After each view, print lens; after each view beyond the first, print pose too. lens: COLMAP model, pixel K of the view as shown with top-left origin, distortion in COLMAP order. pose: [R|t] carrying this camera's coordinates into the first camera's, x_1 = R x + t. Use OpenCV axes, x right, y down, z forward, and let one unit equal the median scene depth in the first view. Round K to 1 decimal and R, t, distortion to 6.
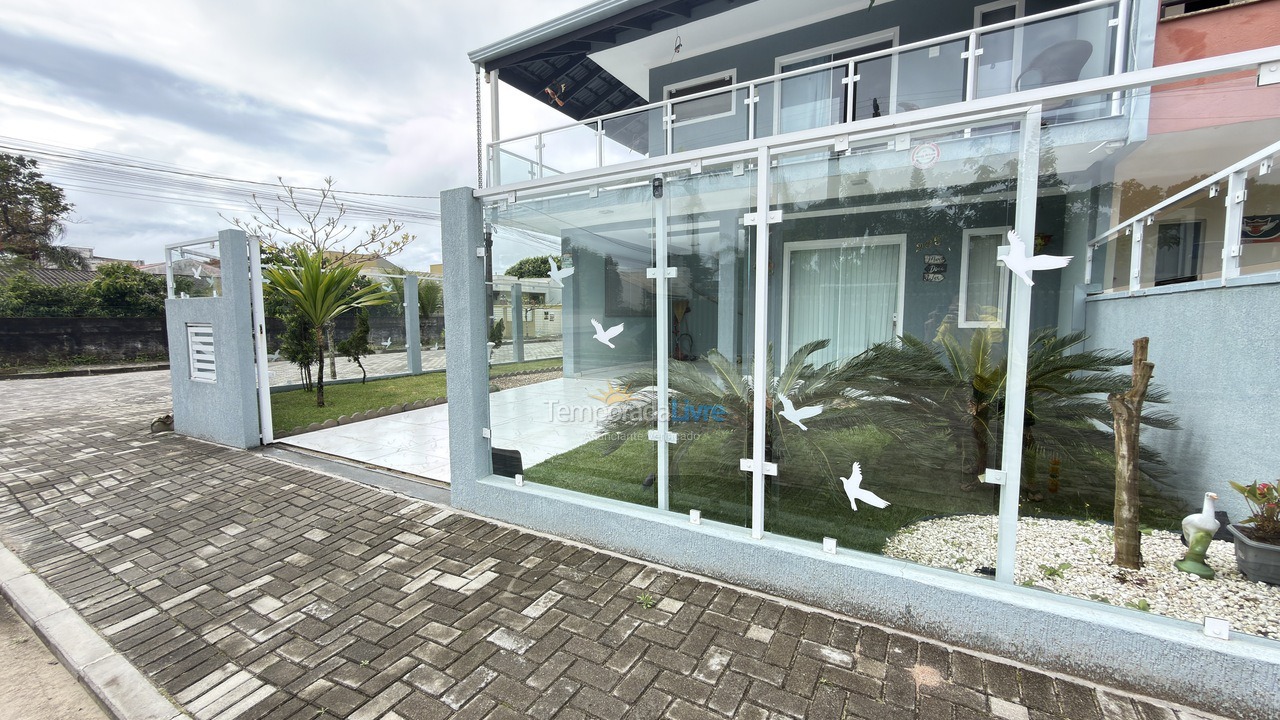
lens RADIAL K [[510.6, 0, 638.2], [0, 510.6, 359.7], [0, 0, 1]] dist [-0.000028, 0.000181]
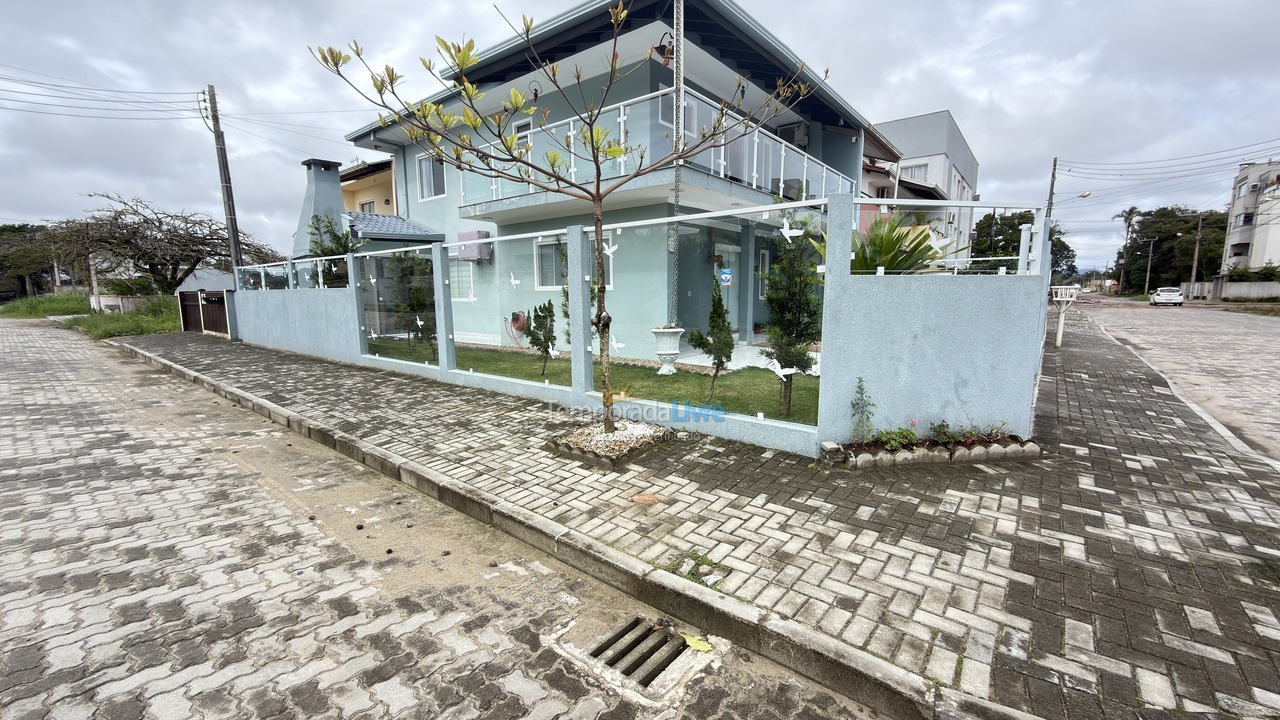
lens RADIAL K [[510.6, 0, 640.3], [0, 510.6, 364.2], [0, 0, 1]] dist [-0.000028, 0.000181]
pose [[0.140159, -0.137502, 0.980535, -3.015900], [0.091191, 0.987894, 0.125499, -0.230958], [-0.985921, 0.071827, 0.151002, 2.524339]]
